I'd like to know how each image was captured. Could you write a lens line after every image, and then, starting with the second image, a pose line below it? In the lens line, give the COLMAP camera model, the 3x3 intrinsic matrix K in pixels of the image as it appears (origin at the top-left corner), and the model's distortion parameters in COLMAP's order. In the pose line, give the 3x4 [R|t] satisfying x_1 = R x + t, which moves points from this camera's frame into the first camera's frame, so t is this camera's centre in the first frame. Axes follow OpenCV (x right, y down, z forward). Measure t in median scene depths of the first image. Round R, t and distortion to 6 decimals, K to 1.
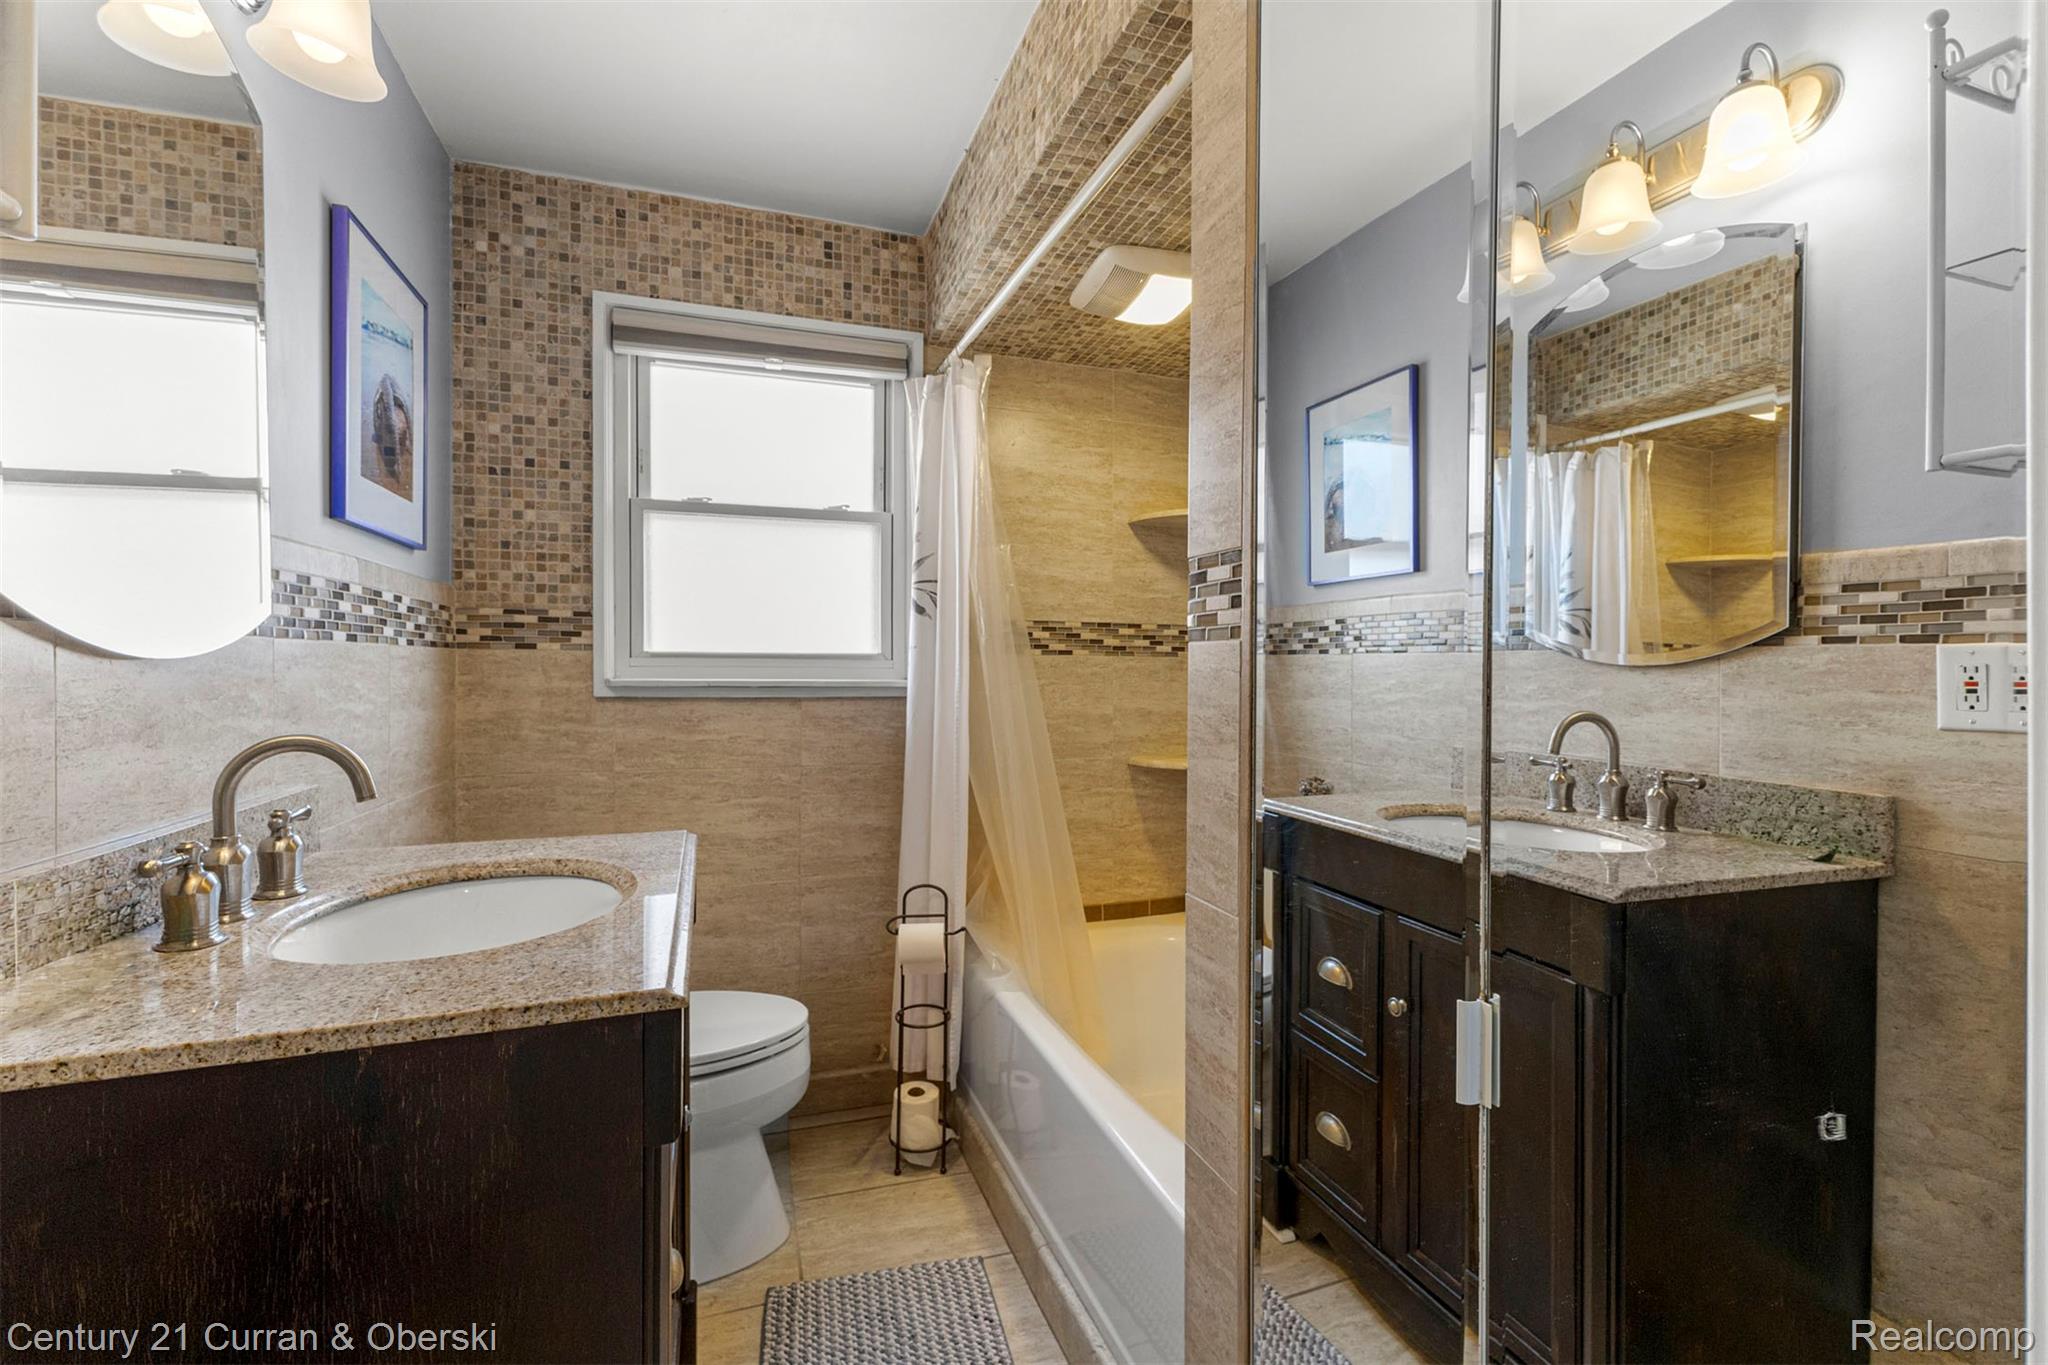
lens RADIAL K [[866.6, 0, 1023.9], [0, 866.6, 678.3], [0, 0, 1]] dist [0.002735, -0.000165]
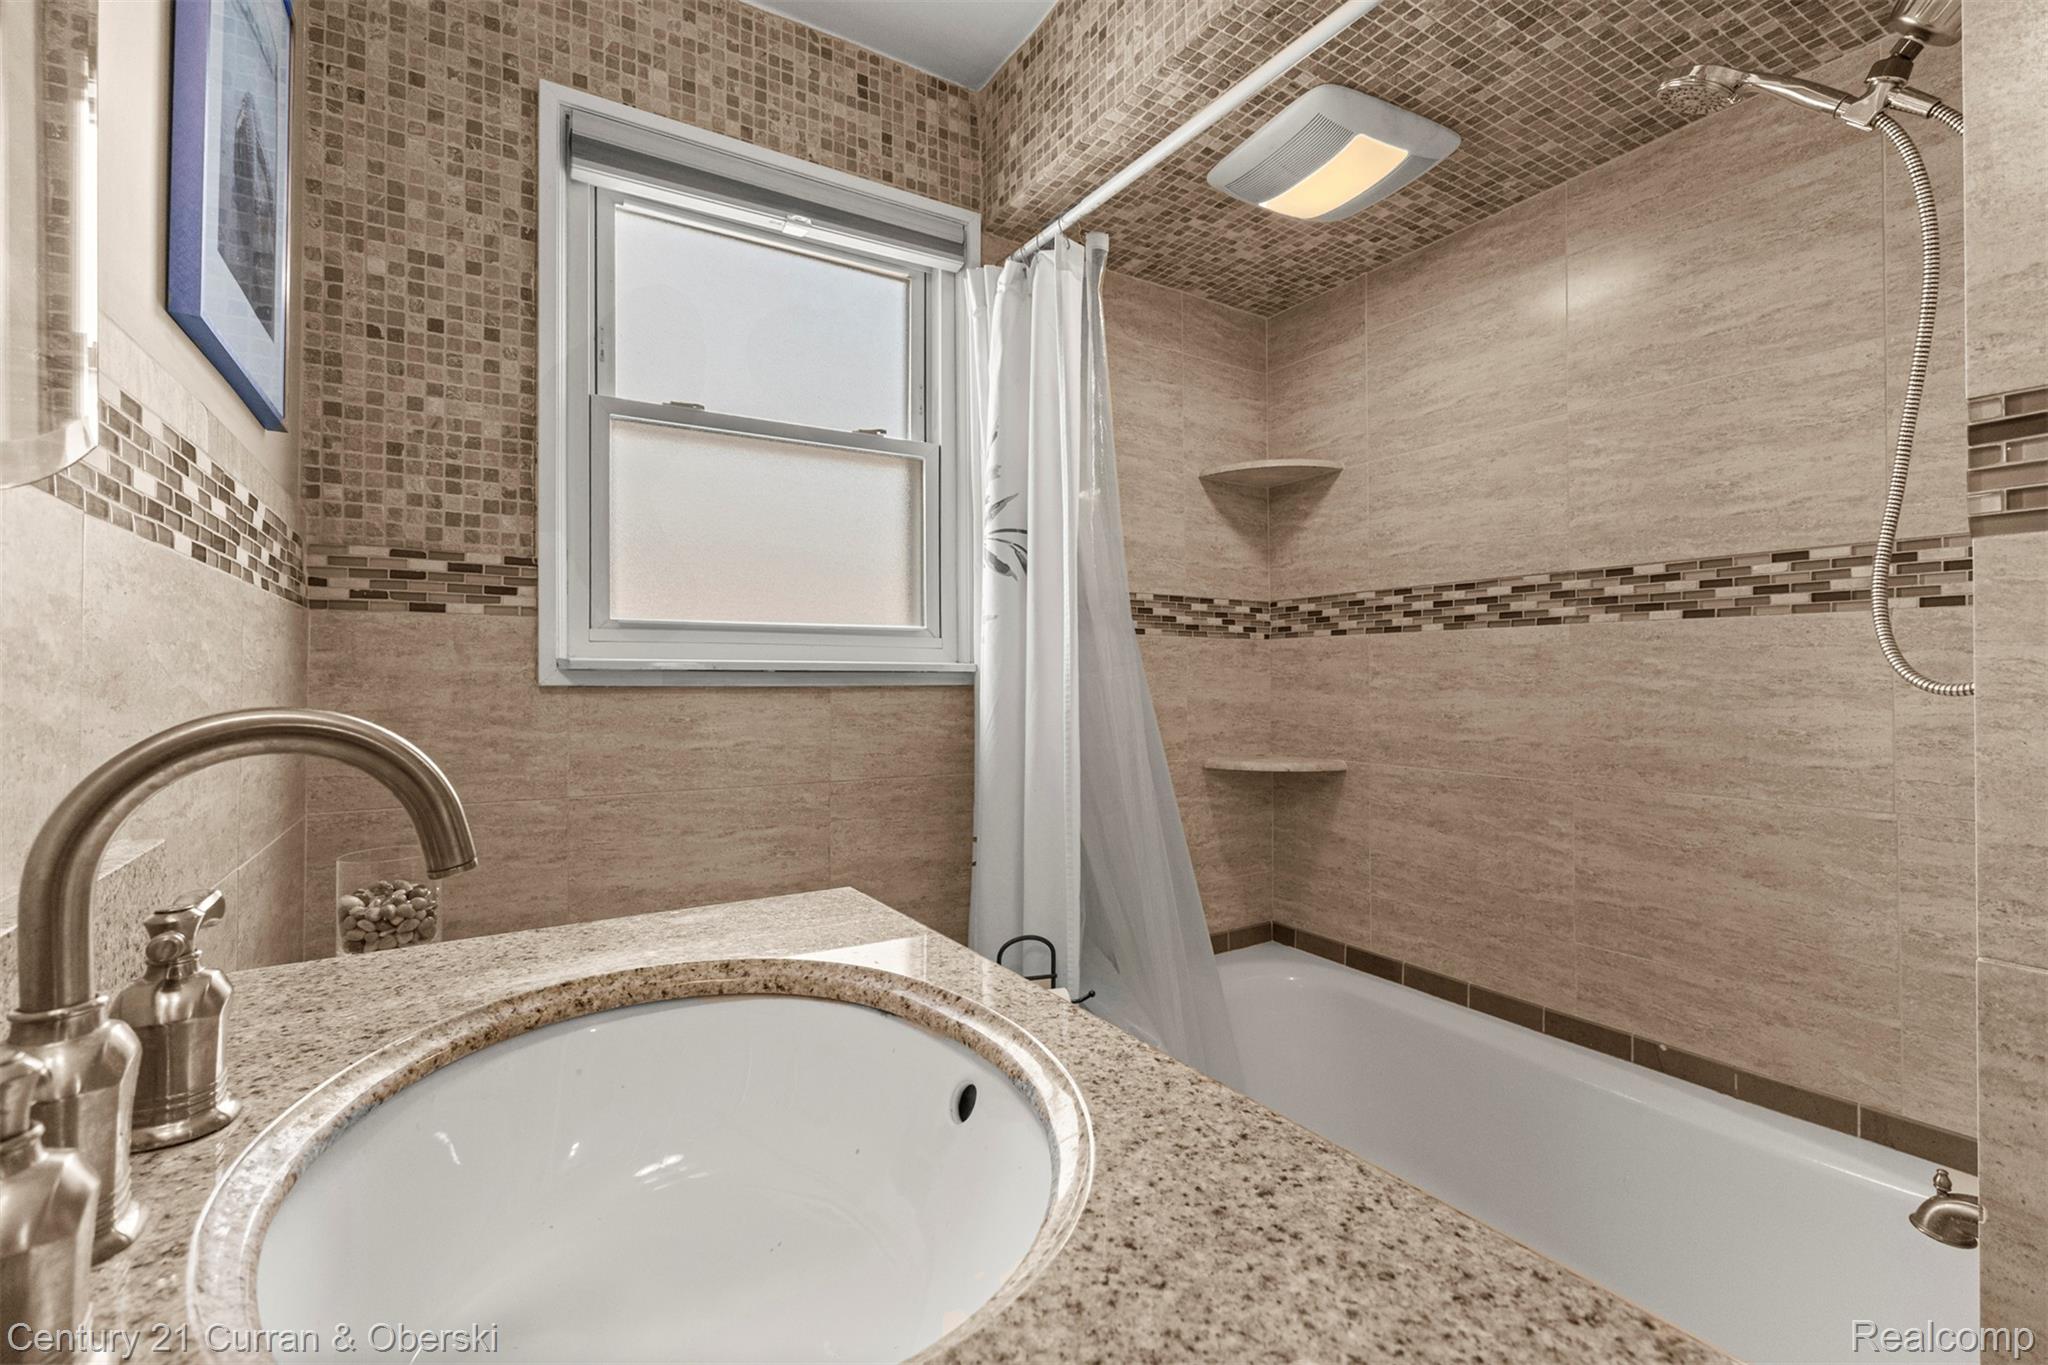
lens RADIAL K [[886.7, 0, 1027.2], [0, 886.7, 672.0], [0, 0, 1]] dist [0.001604, 0.000026]
pose [[0.976362, -0.005523, 0.216072, -0.278504], [0.009896, 0.999767, -0.019160, 0.027487], [-0.215916, 0.020846, 0.976189, 0.257660]]
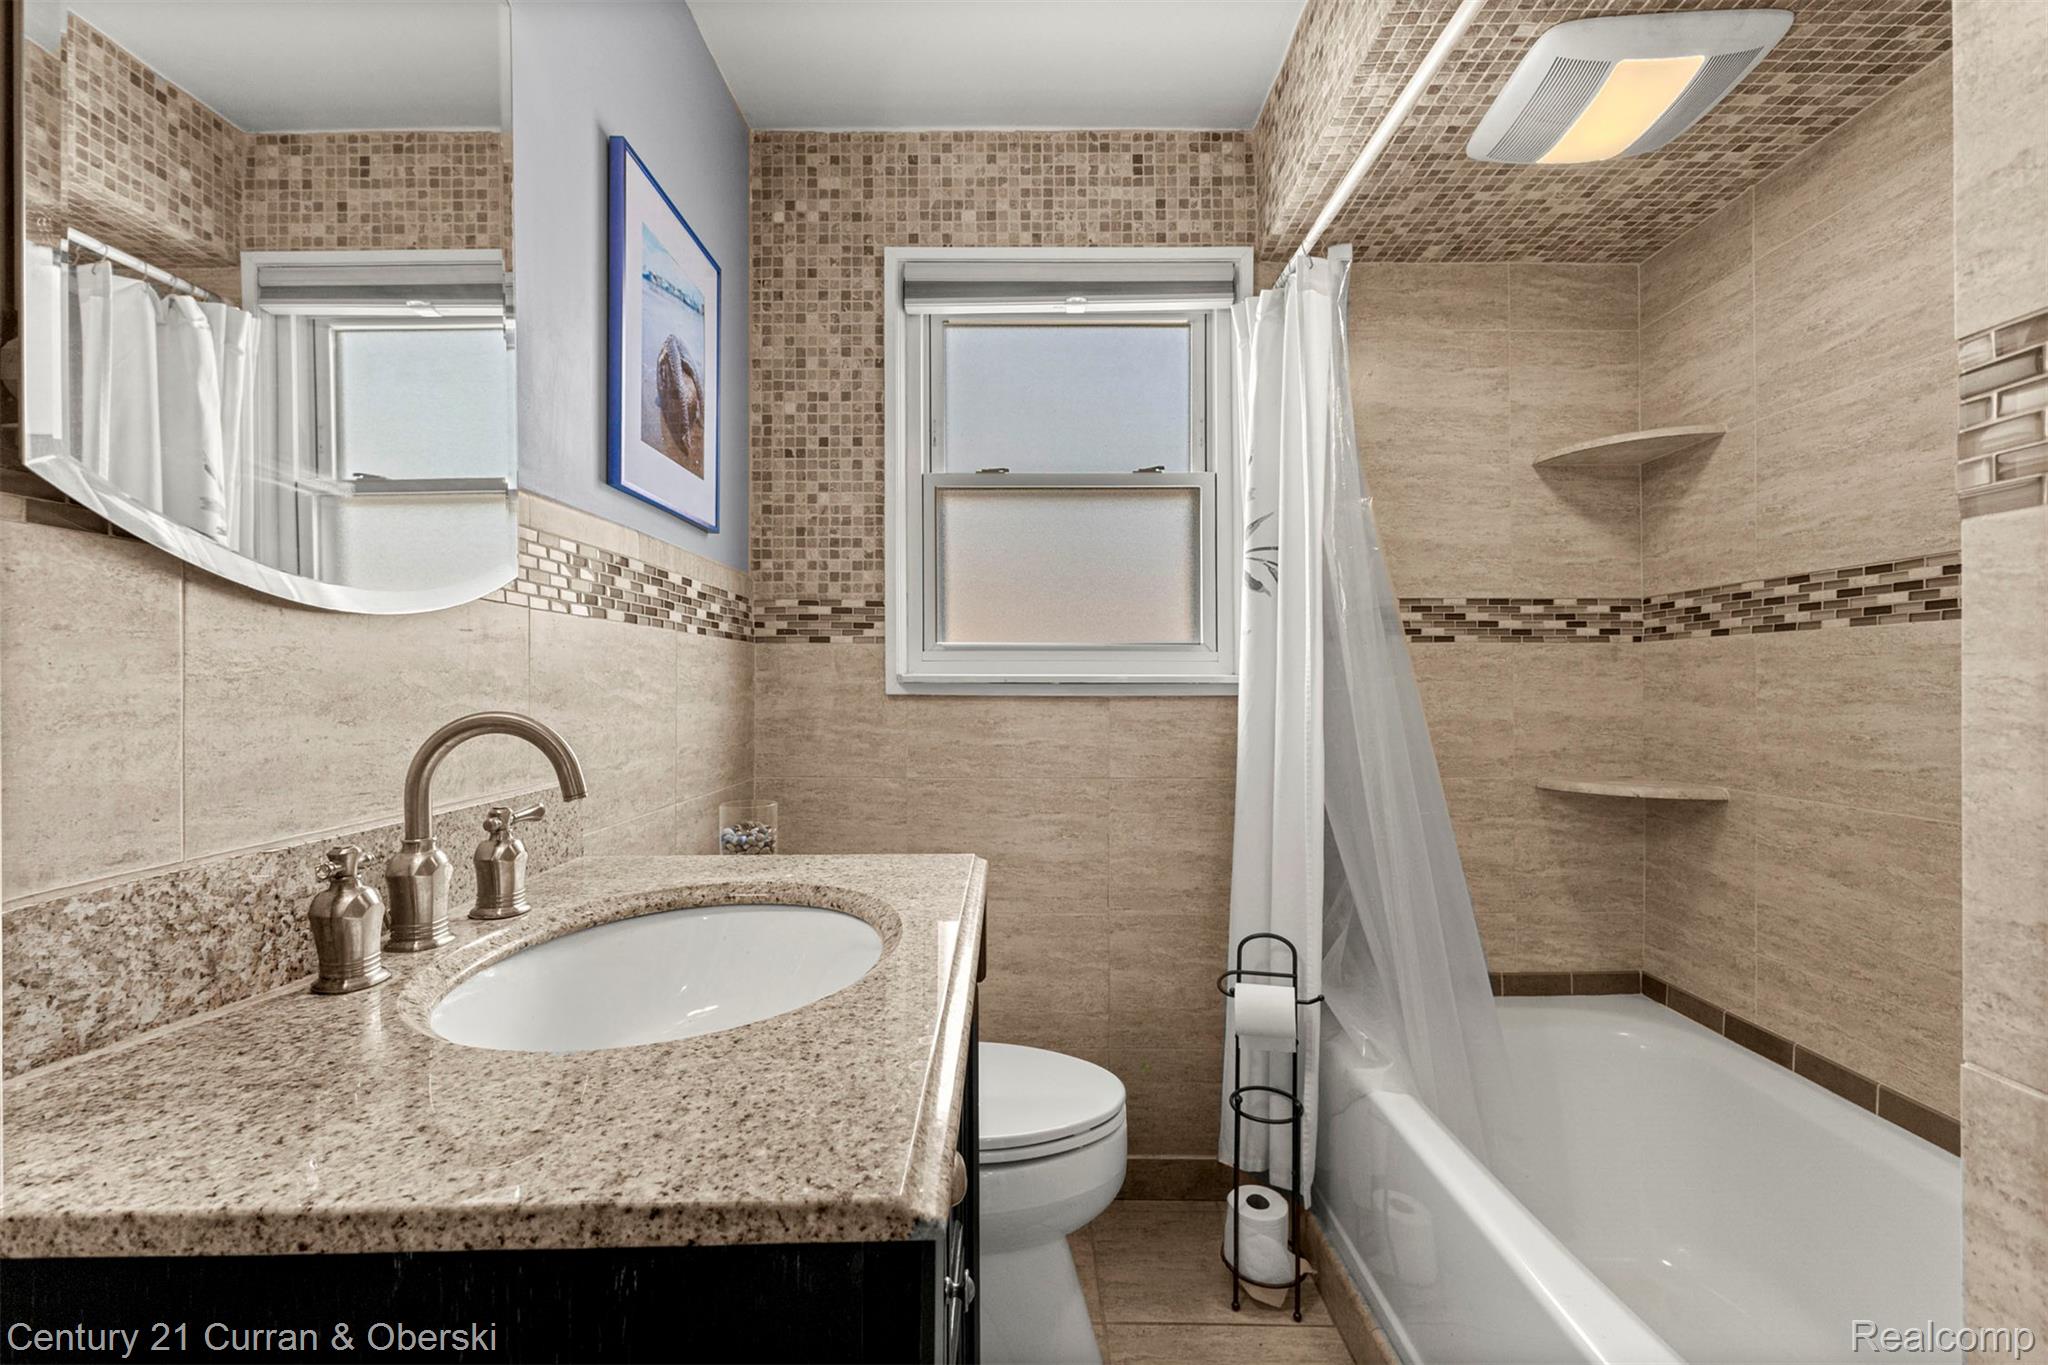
lens RADIAL K [[869.0, 0, 1033.3], [0, 869.0, 681.7], [0, 0, 1]] dist [0.004014, -0.000467]
pose [[0.948380, -0.009164, -0.317003, -0.063863], [0.003610, 0.999830, -0.018105, 0.025115], [0.317115, 0.016026, 0.948252, 0.191196]]
